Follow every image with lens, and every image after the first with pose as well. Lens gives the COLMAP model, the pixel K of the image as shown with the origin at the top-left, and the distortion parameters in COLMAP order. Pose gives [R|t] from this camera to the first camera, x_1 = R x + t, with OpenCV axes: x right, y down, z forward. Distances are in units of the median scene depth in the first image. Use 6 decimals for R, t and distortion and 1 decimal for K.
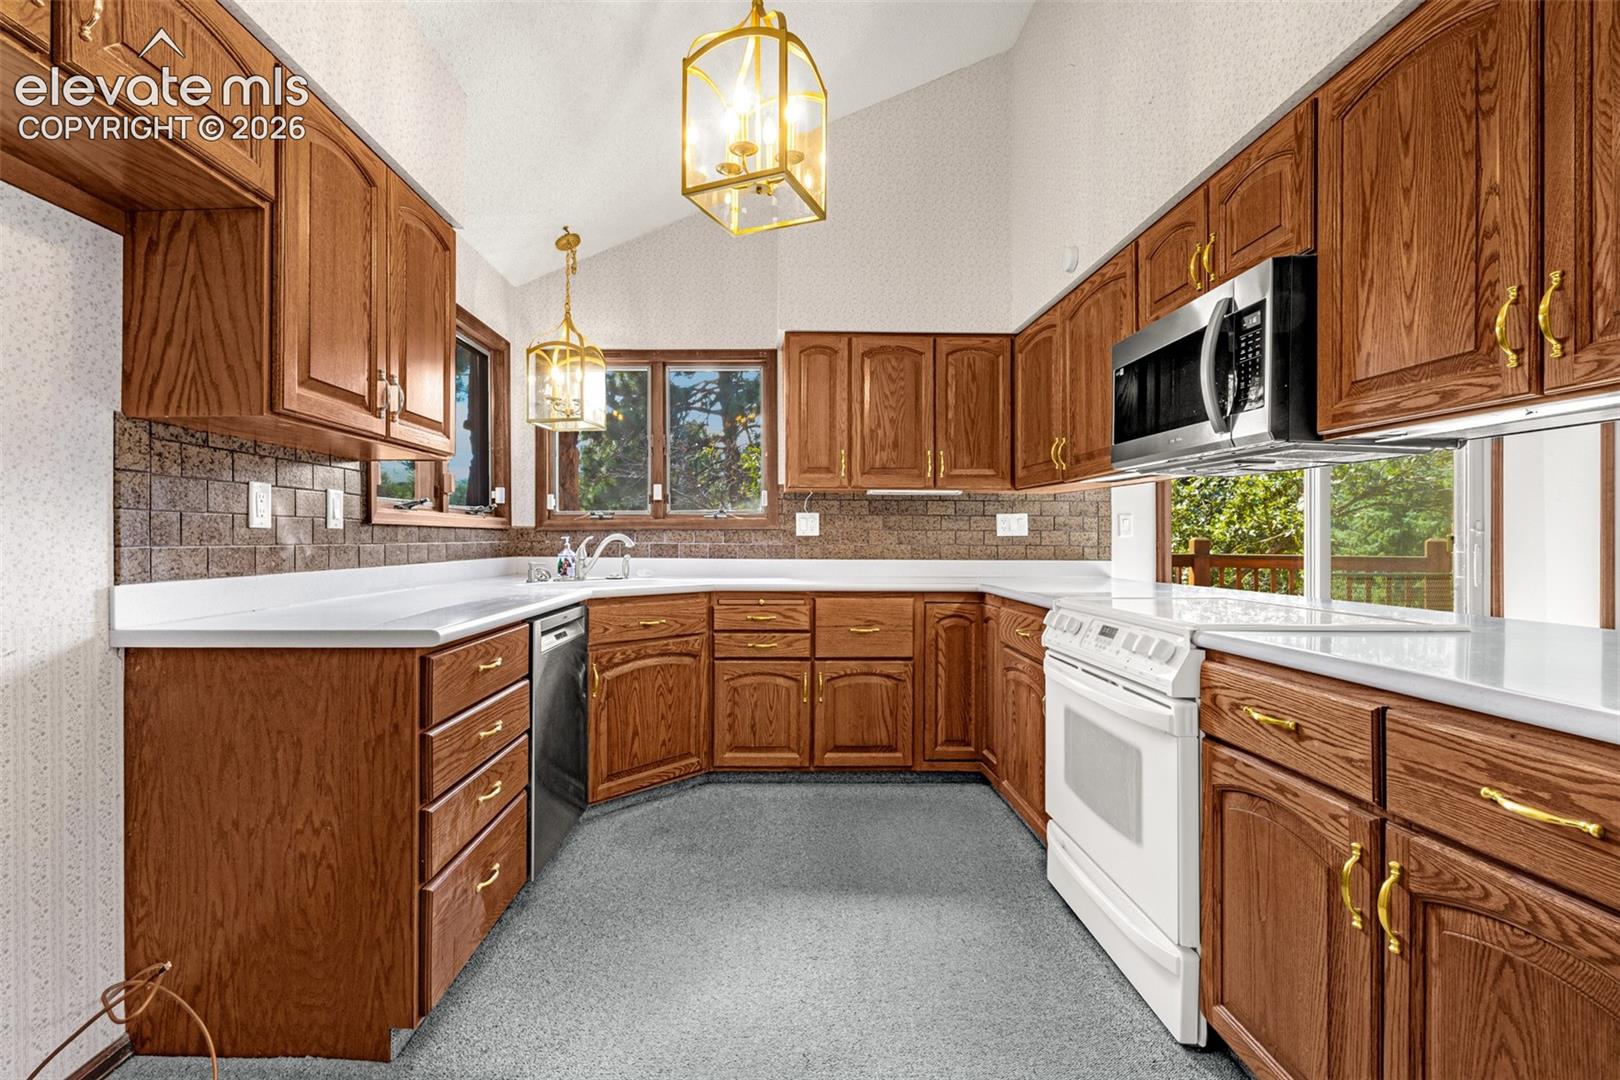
lens RADIAL K [[697.9, 0, 807.2], [0, 697.9, 536.4], [0, 0, 1]] dist [0.004750, 0.000043]
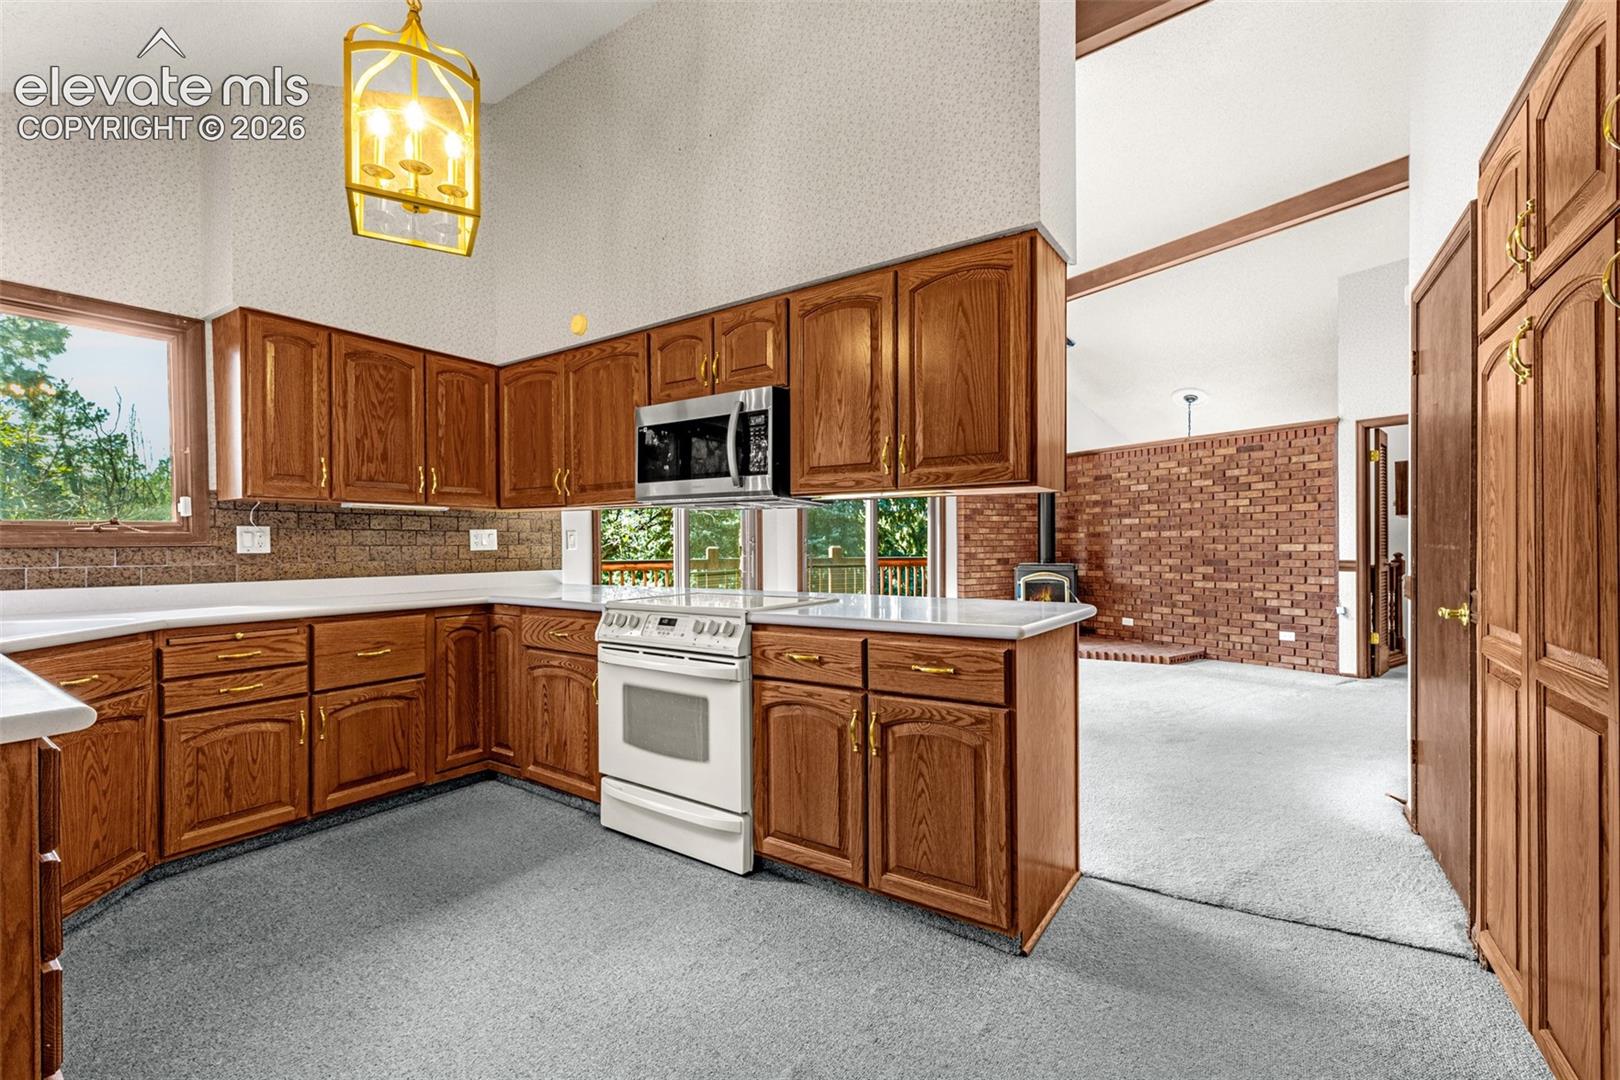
lens RADIAL K [[697.9, 0, 762.7], [0, 697.9, 547.5], [0, 0, 1]] dist [0.004750, 0.000043]
pose [[0.597849, -0.011426, 0.801528, -0.407676], [0.005232, 0.999933, 0.010352, -0.017875], [-0.801592, -0.001995, 0.597868, 0.013100]]
